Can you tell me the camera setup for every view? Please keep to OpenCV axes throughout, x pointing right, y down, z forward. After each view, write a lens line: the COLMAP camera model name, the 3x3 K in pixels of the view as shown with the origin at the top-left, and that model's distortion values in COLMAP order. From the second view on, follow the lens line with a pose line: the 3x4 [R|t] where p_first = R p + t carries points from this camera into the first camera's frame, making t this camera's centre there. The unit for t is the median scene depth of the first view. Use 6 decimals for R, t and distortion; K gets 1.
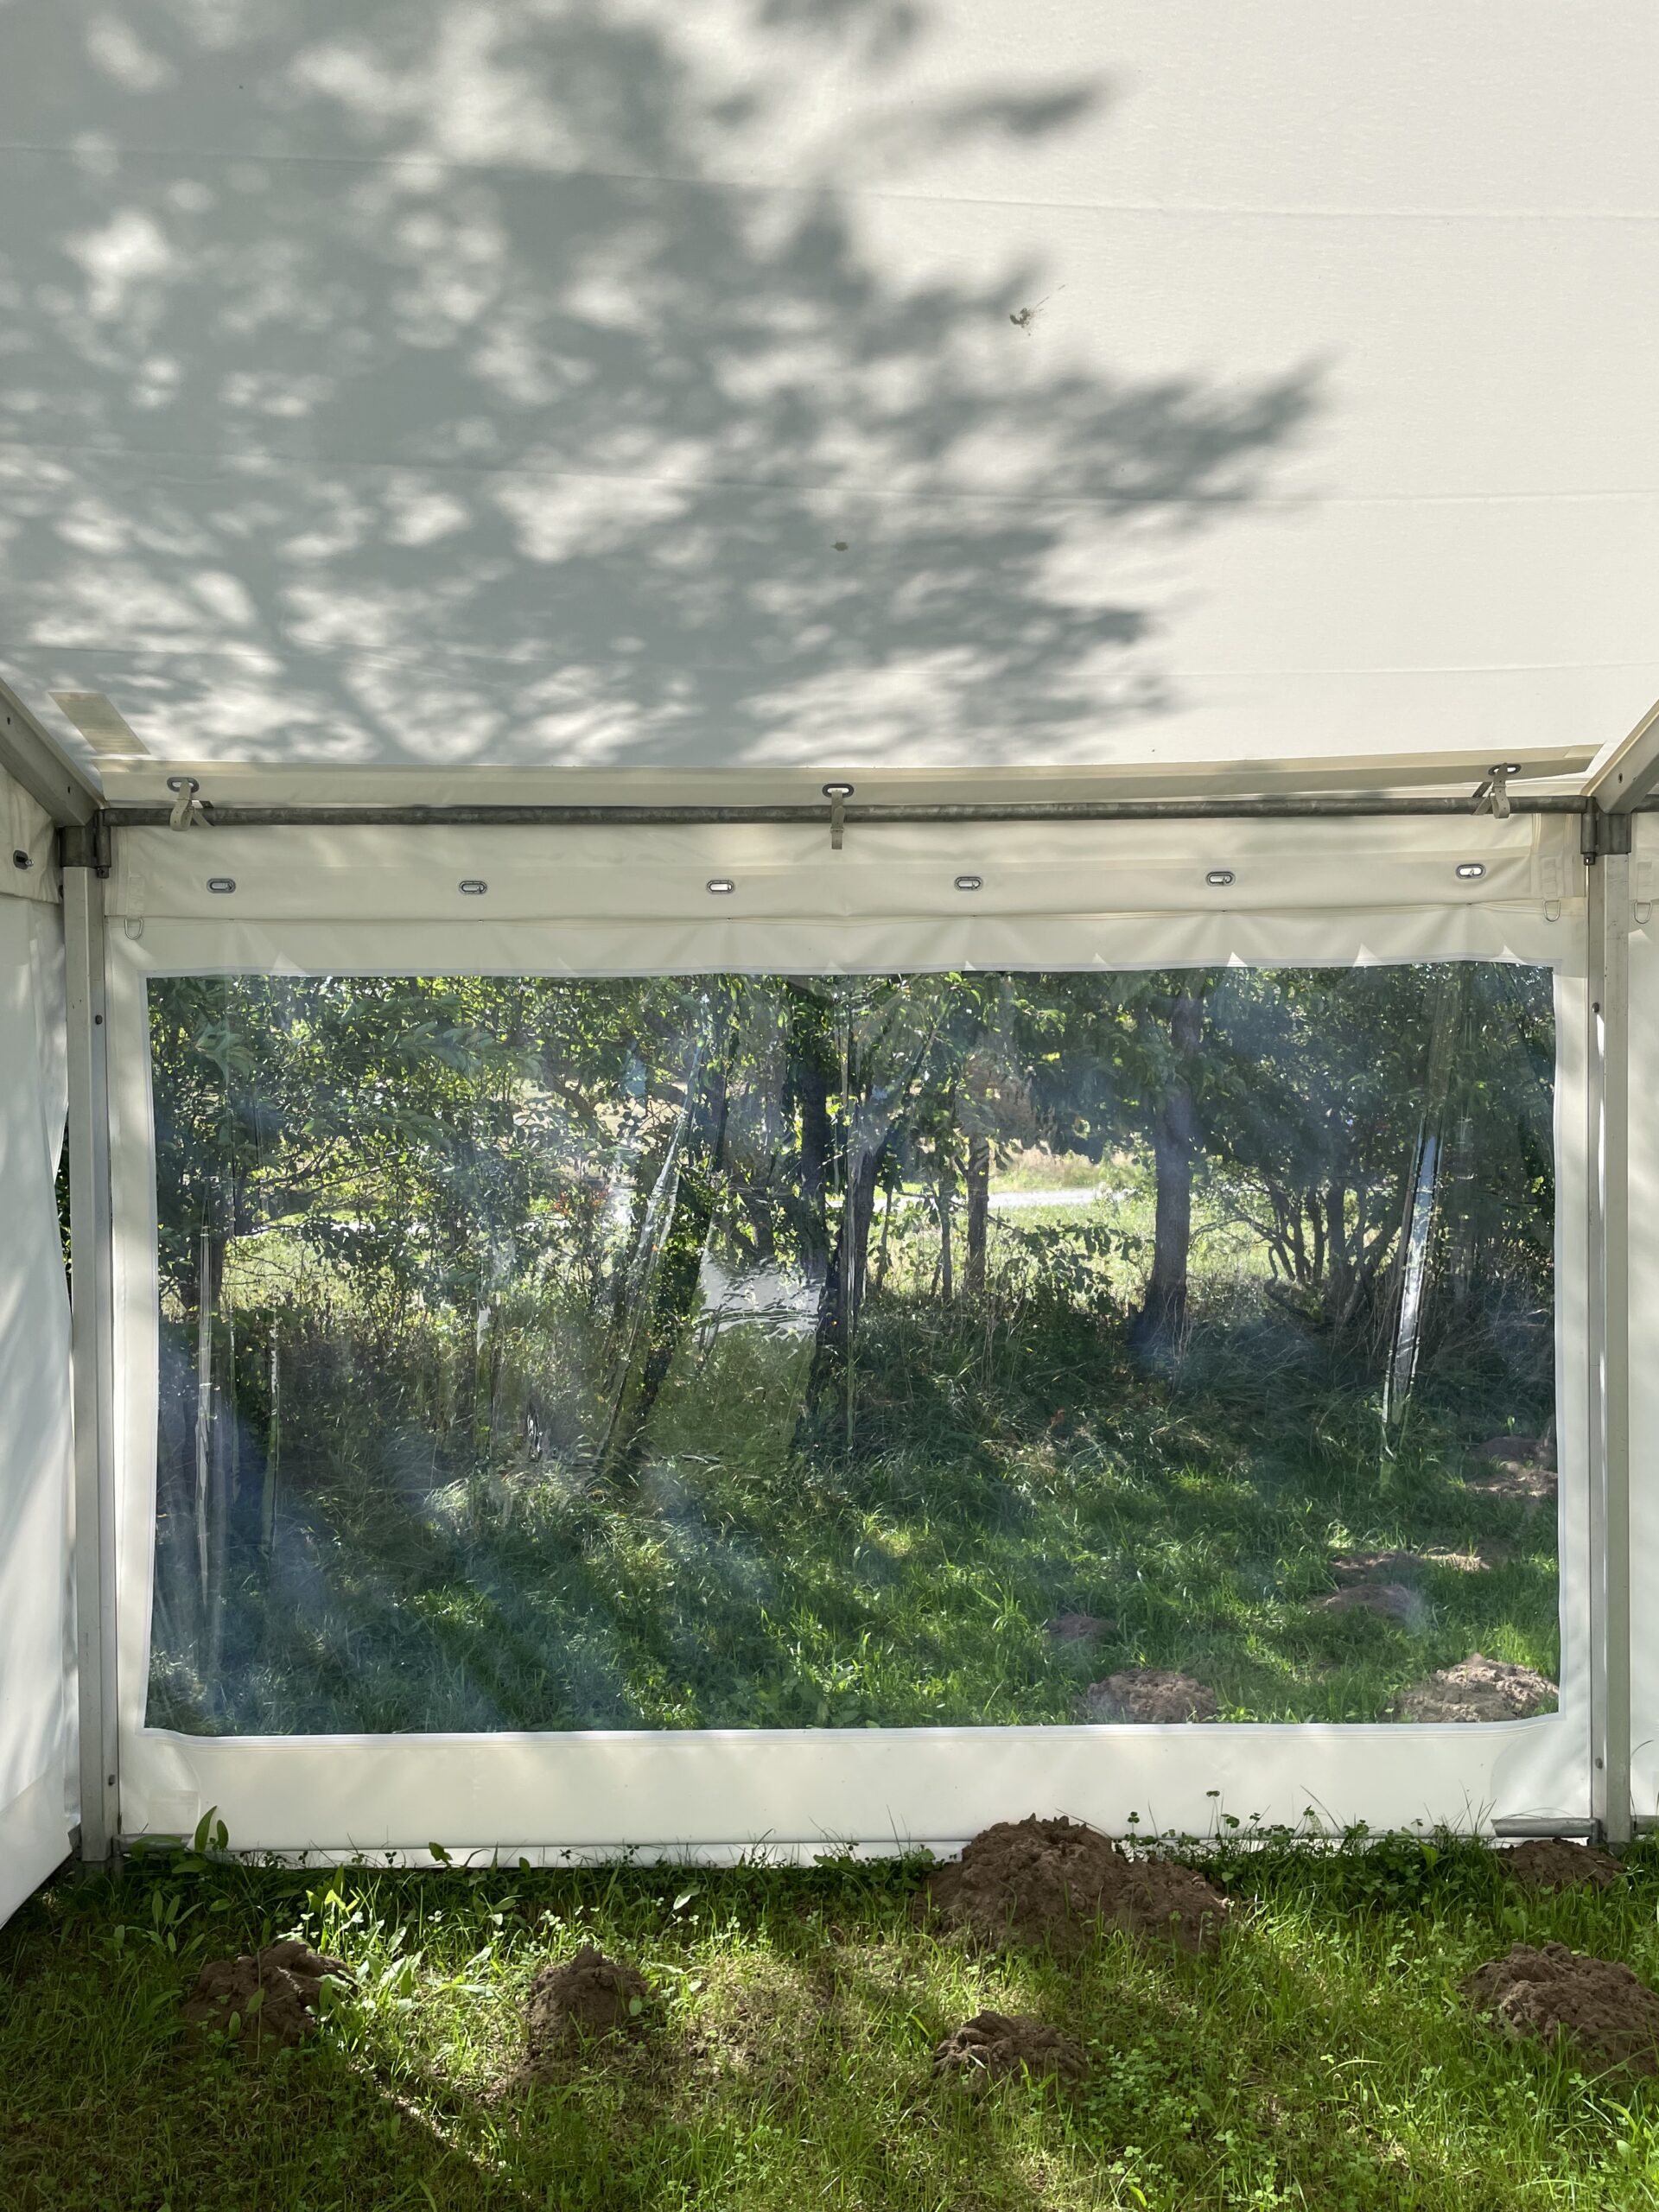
lens RADIAL K [[1758.3, 0, 829.5], [0, 1758.3, 1106.0], [0, 0, 1]] dist [0.095953, -0.000997]
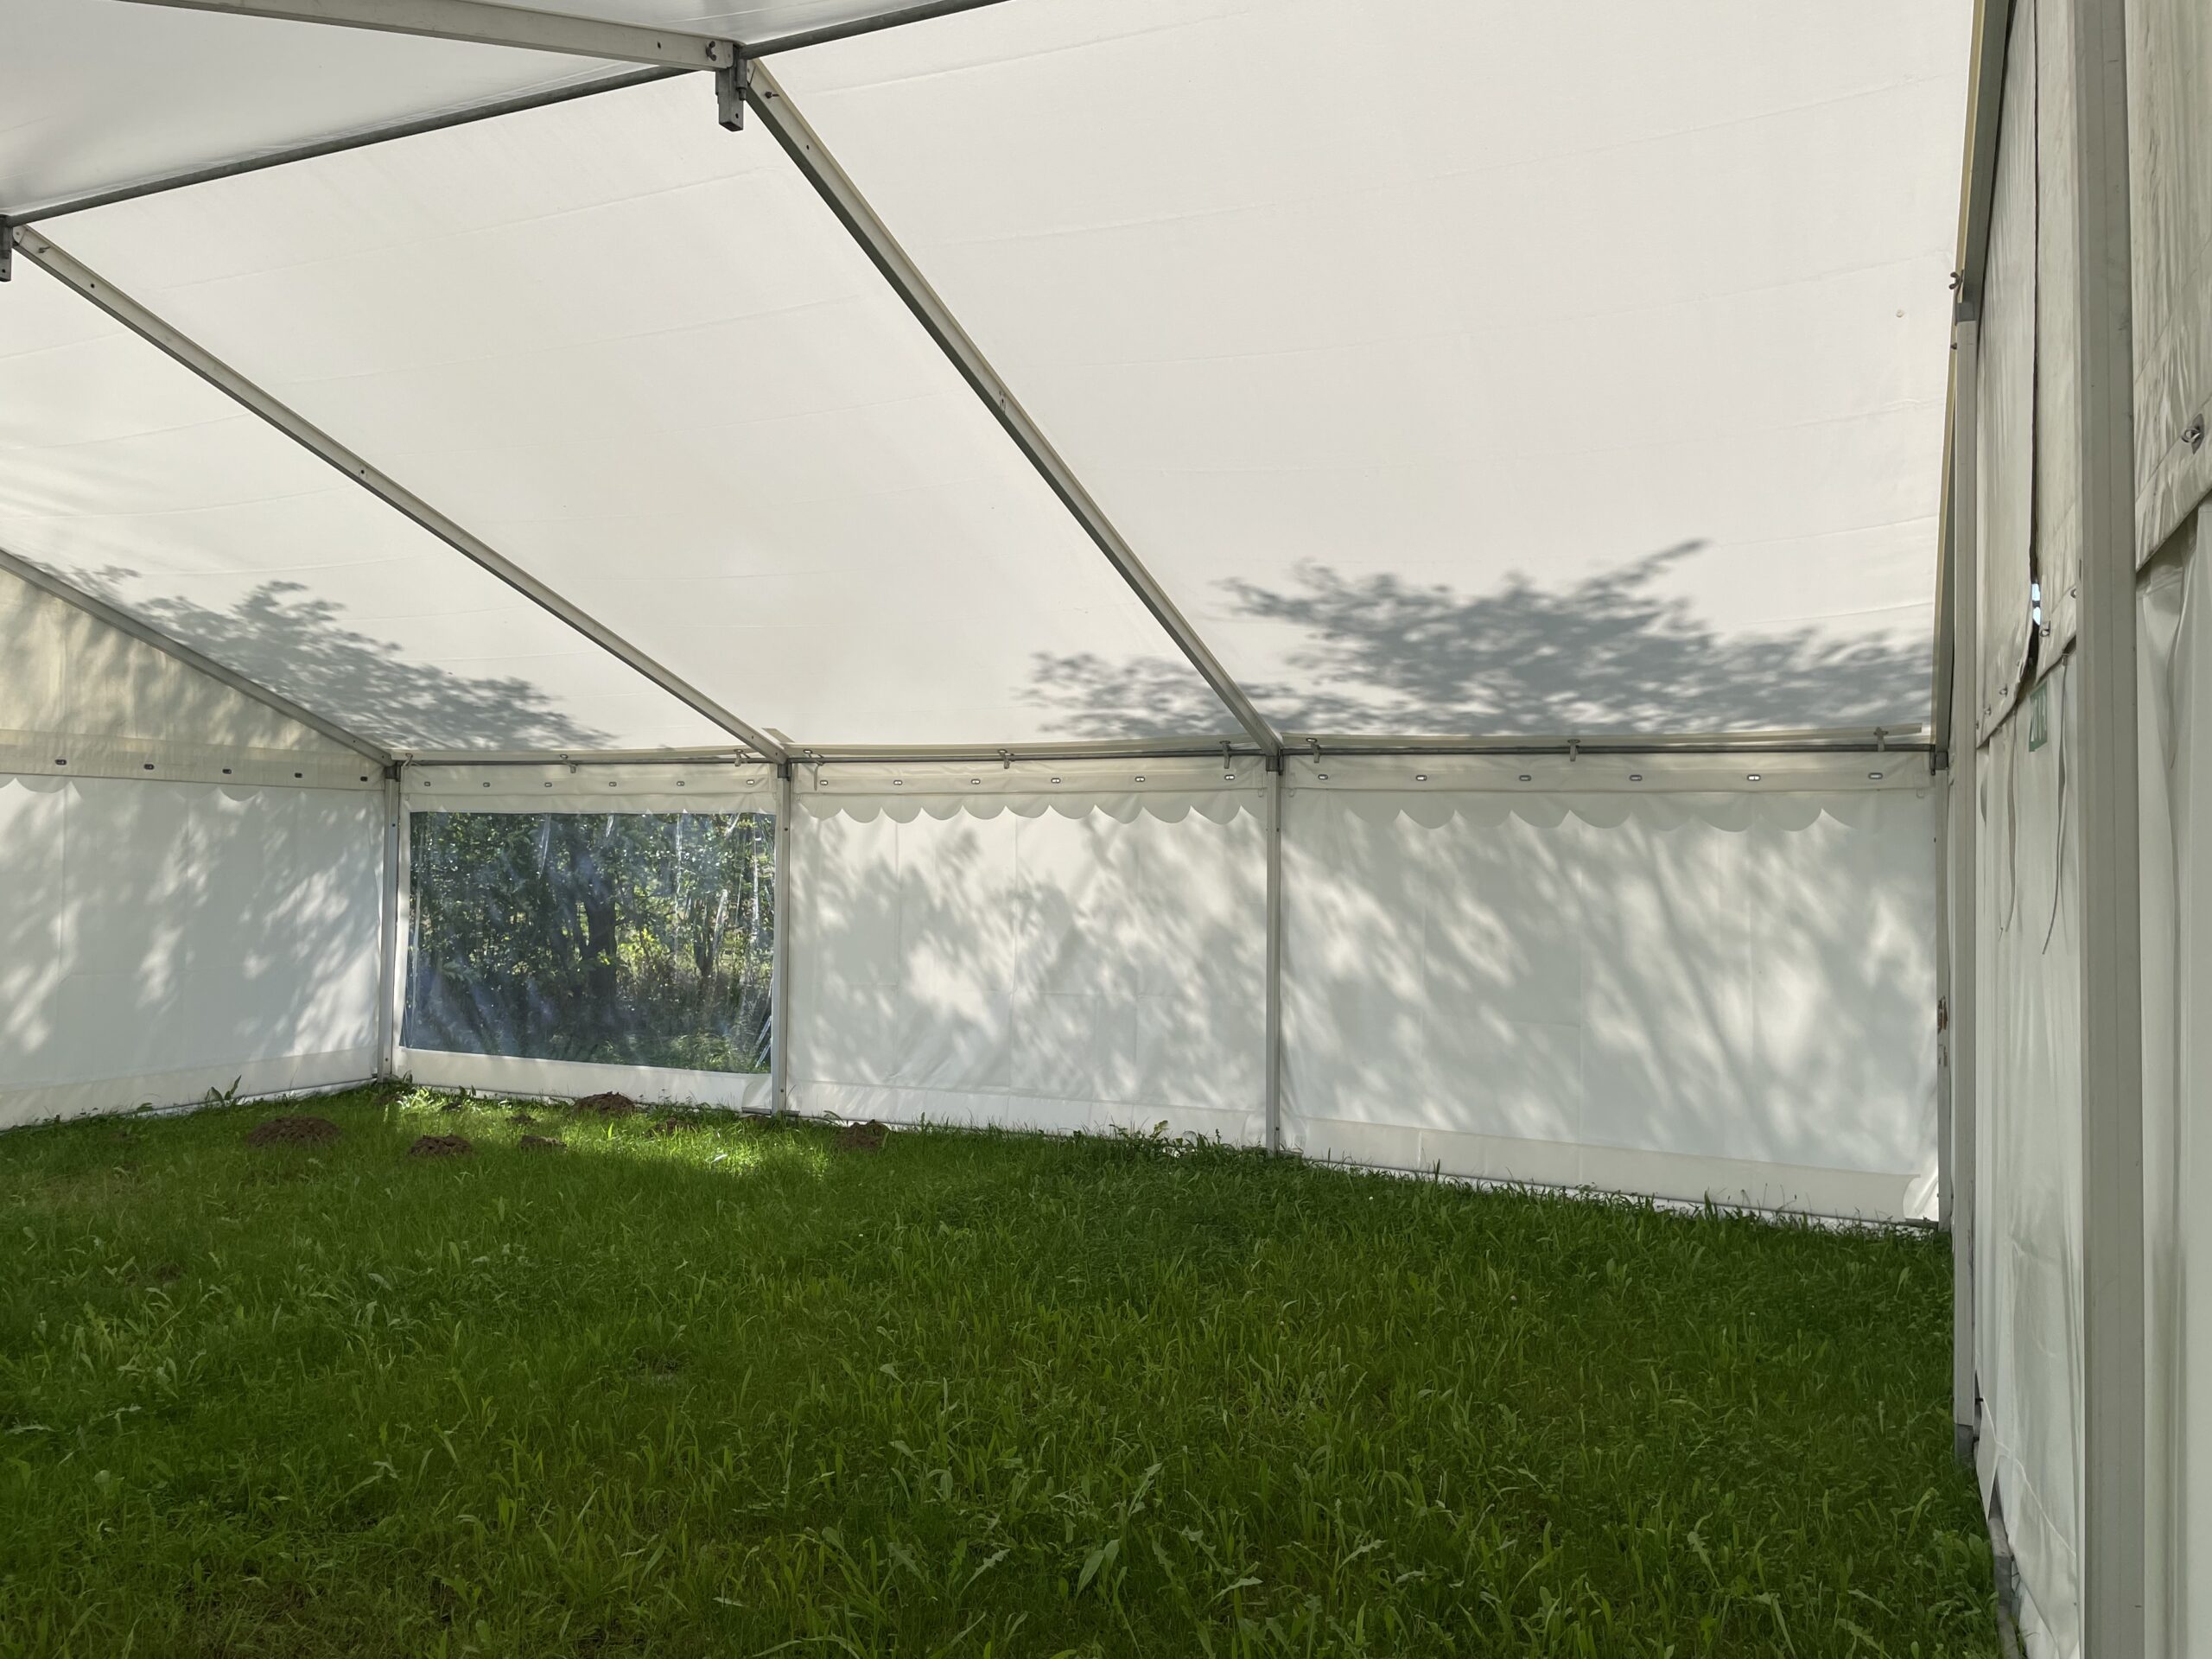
lens RADIAL K [[1758.3, 0, 1136.8], [0, 1758.3, 801.2], [0, 0, 1]] dist [0.095953, -0.000997]
pose [[0.891416, 0.013521, -0.452984, 2.296443], [-0.049408, 0.996496, -0.067484, 0.065399], [0.450485, 0.082538, 0.888961, -1.324714]]
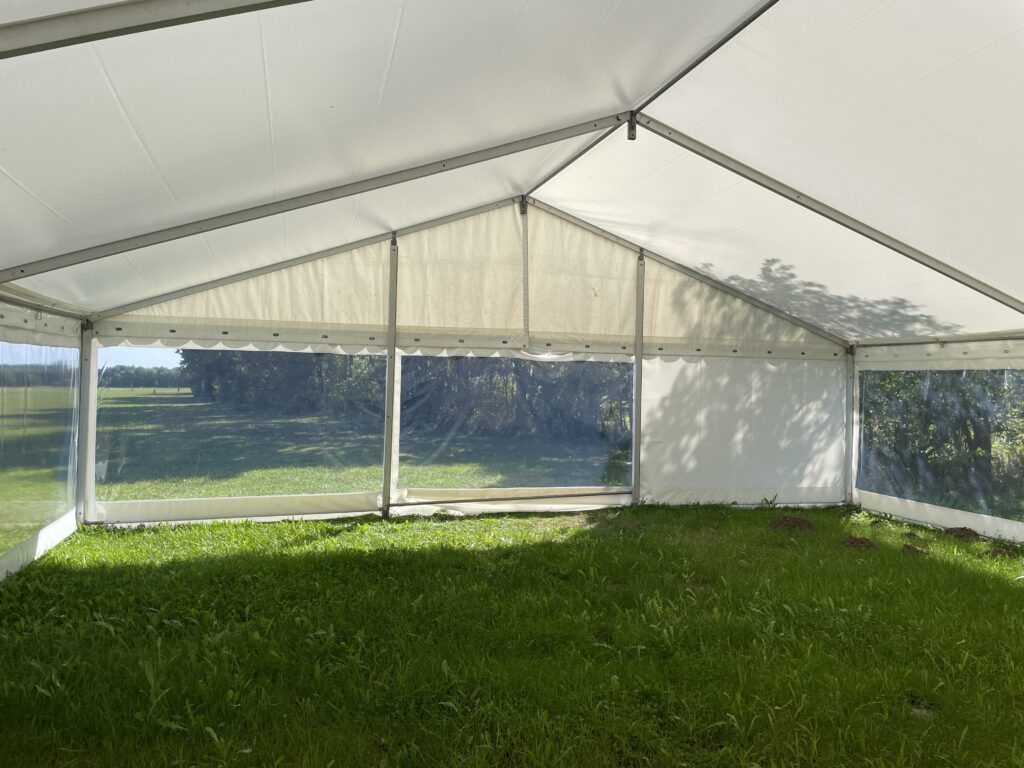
lens RADIAL K [[814.0, 0, 526.3], [0, 814.0, 370.9], [0, 0, 1]] dist [0.095953, -0.000997]
pose [[0.259707, 0.004400, -0.965677, 2.225839], [-0.069647, 0.997471, -0.014186, 0.057731], [0.963173, 0.070941, 0.259357, -0.965369]]
